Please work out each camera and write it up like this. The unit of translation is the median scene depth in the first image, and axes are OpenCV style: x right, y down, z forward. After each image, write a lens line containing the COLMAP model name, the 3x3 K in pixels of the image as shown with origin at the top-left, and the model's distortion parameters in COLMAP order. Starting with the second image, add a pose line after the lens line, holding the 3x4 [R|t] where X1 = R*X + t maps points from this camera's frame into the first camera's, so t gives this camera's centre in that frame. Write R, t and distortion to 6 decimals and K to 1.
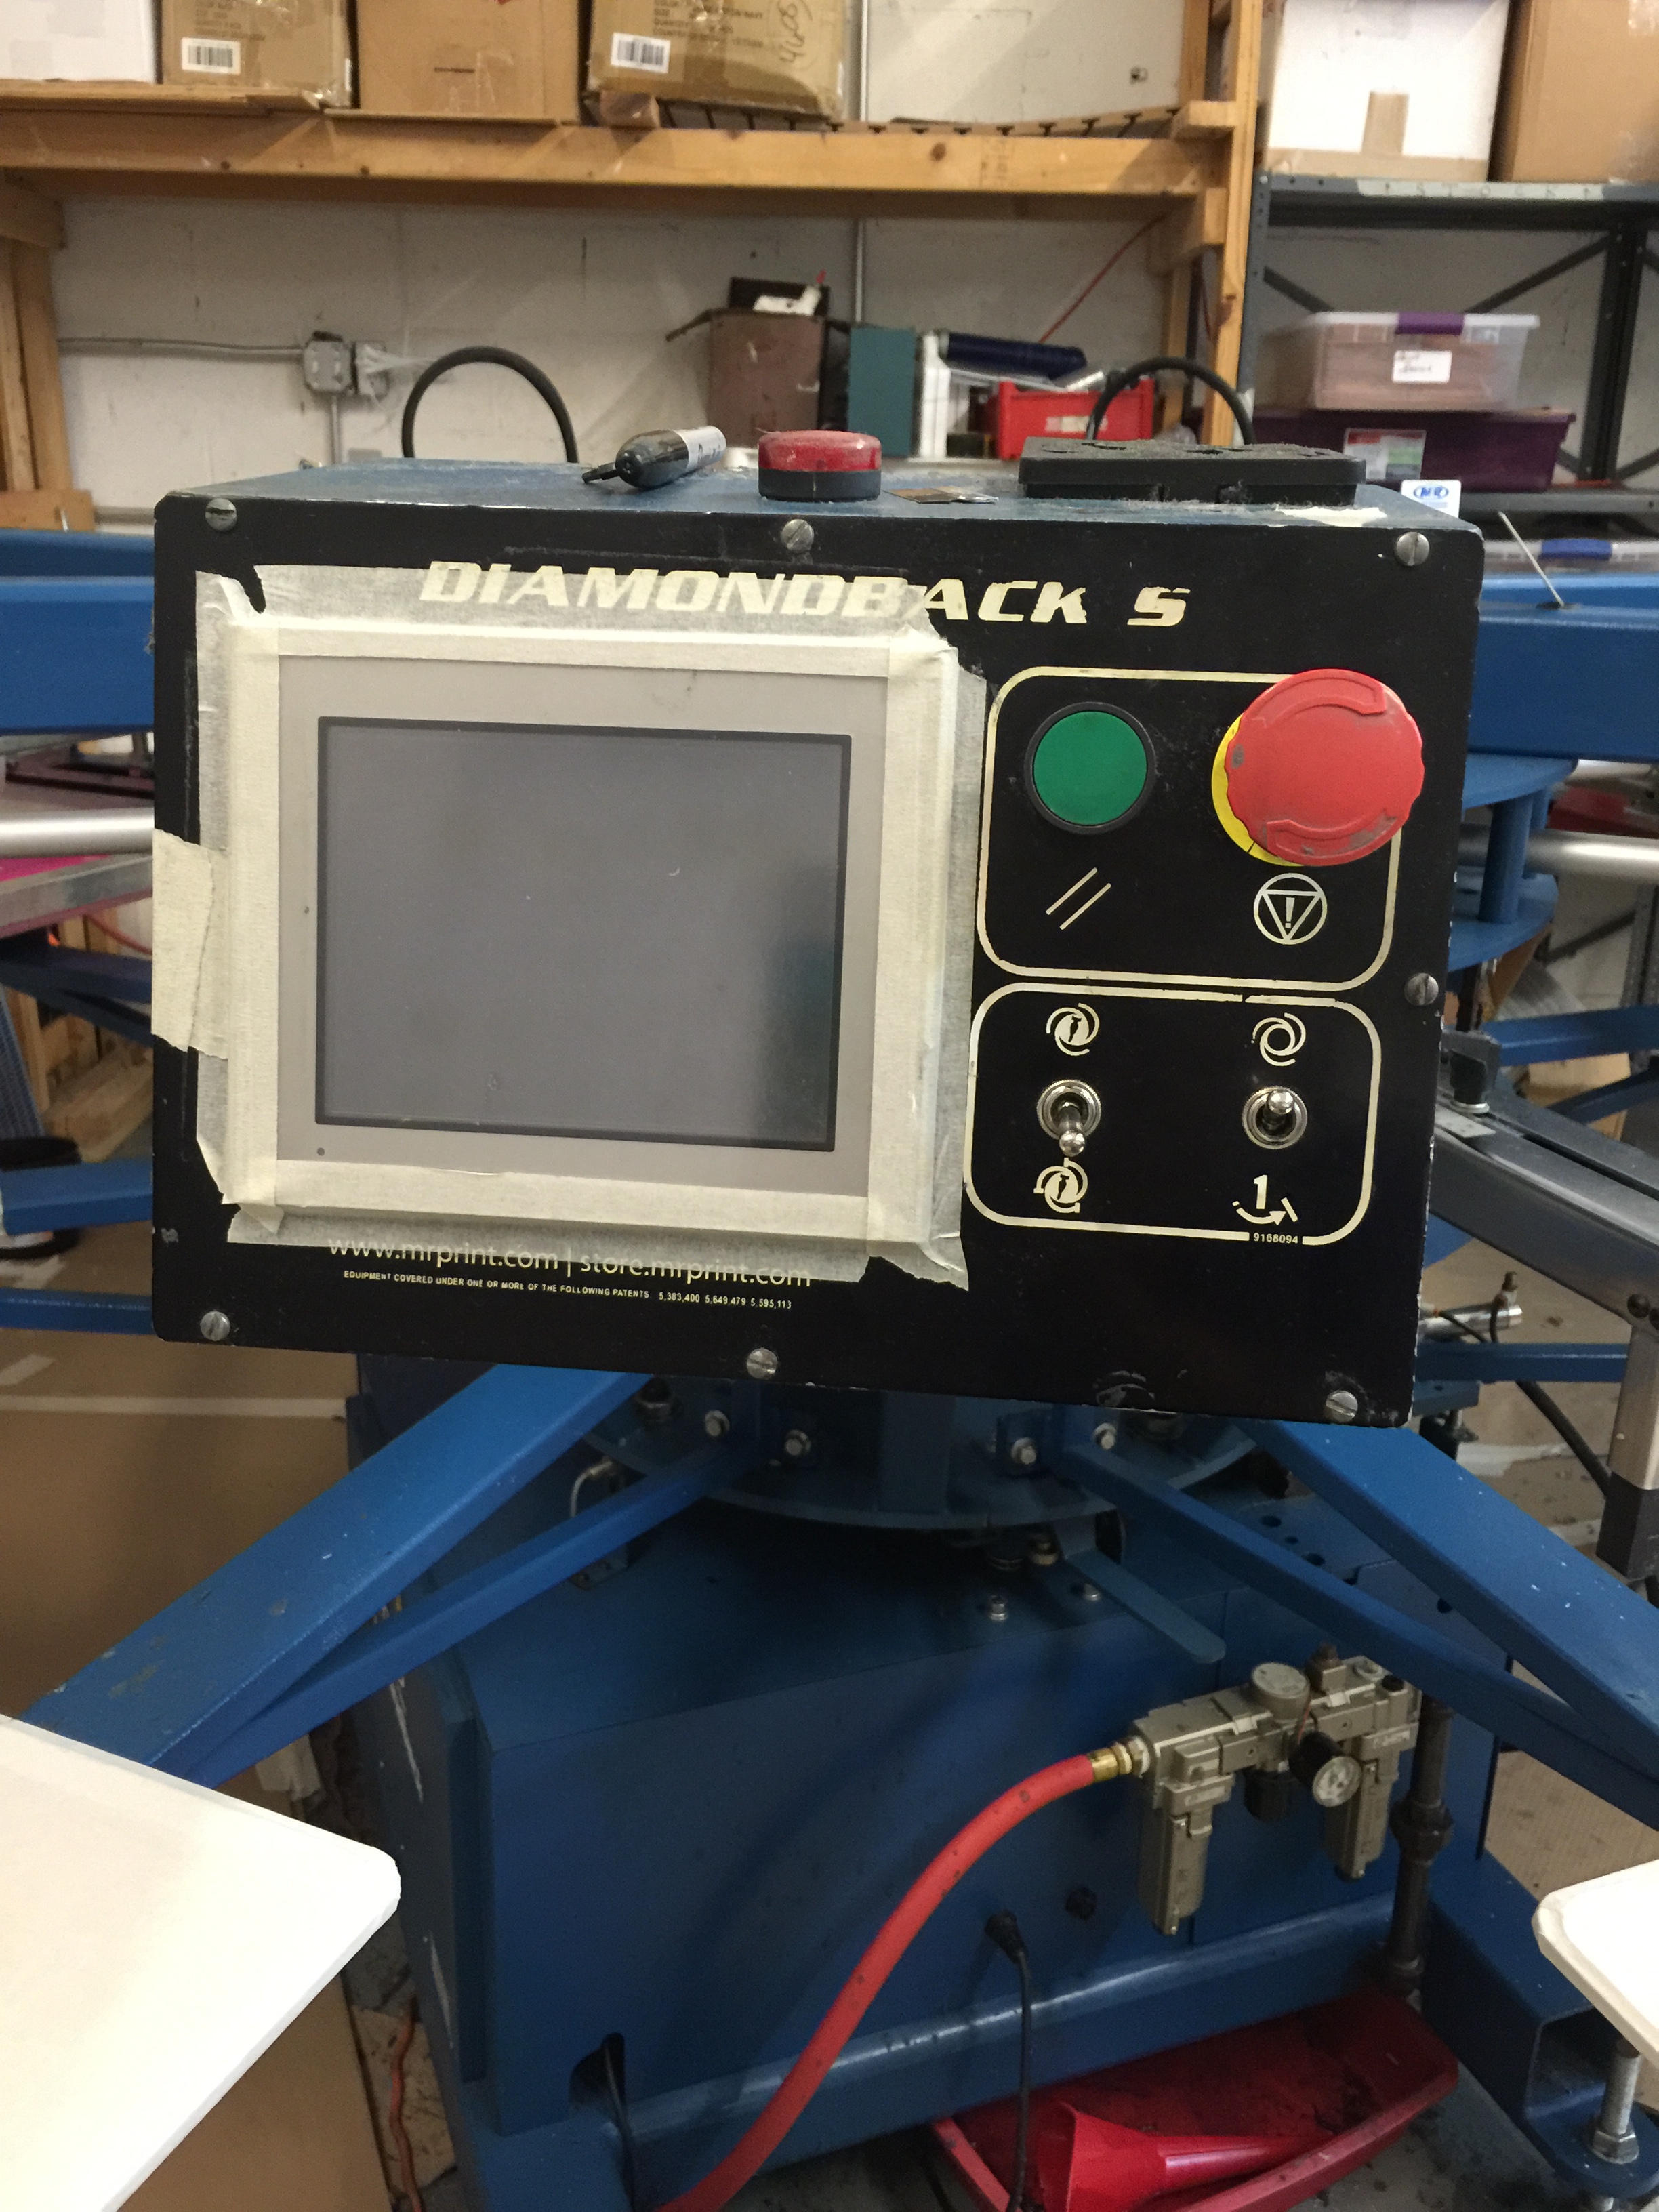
lens RADIAL K [[1889.4, 0, 827.0], [0, 1889.4, 1119.1], [0, 0, 1]] dist [0.062181, -0.093397]
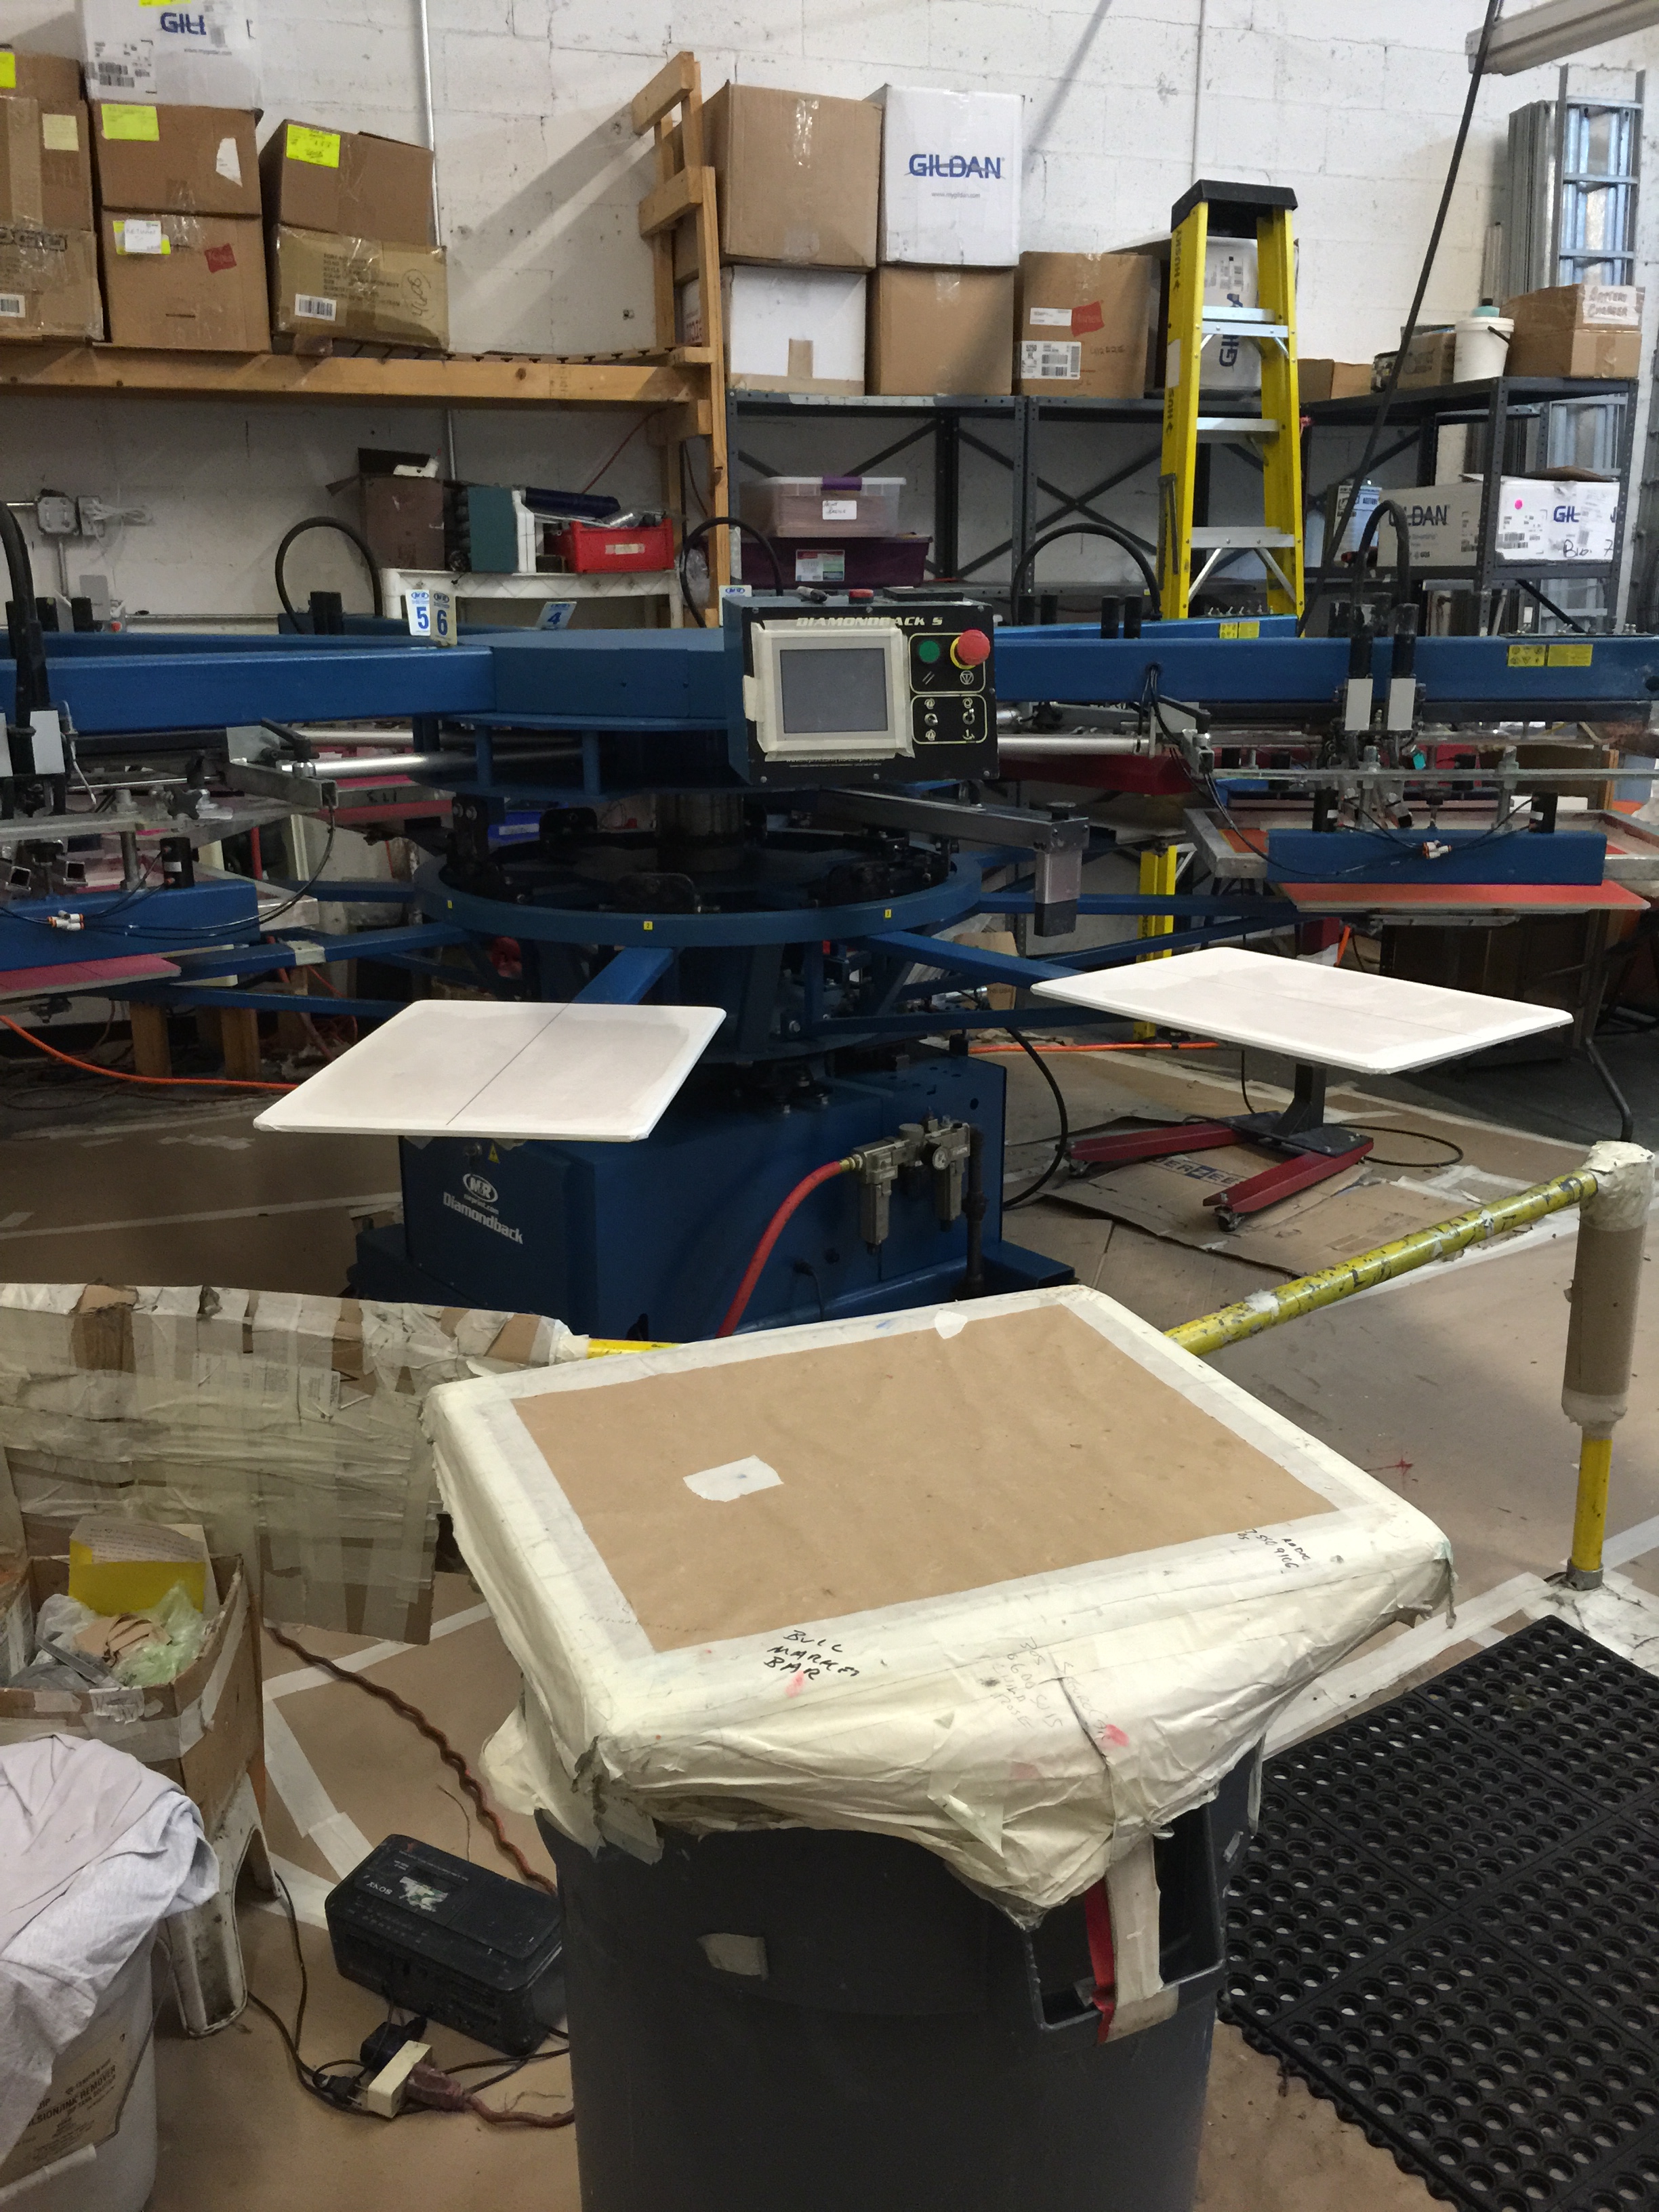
lens RADIAL K [[1859.4, 0, 828.1], [0, 1859.4, 1137.0], [0, 0, 1]] dist [0.062721, -0.106887]
pose [[0.948461, -0.113548, 0.295853, -0.219749], [0.123104, 0.992298, -0.013809, 0.144075], [-0.292006, 0.049518, 0.955134, -0.460893]]
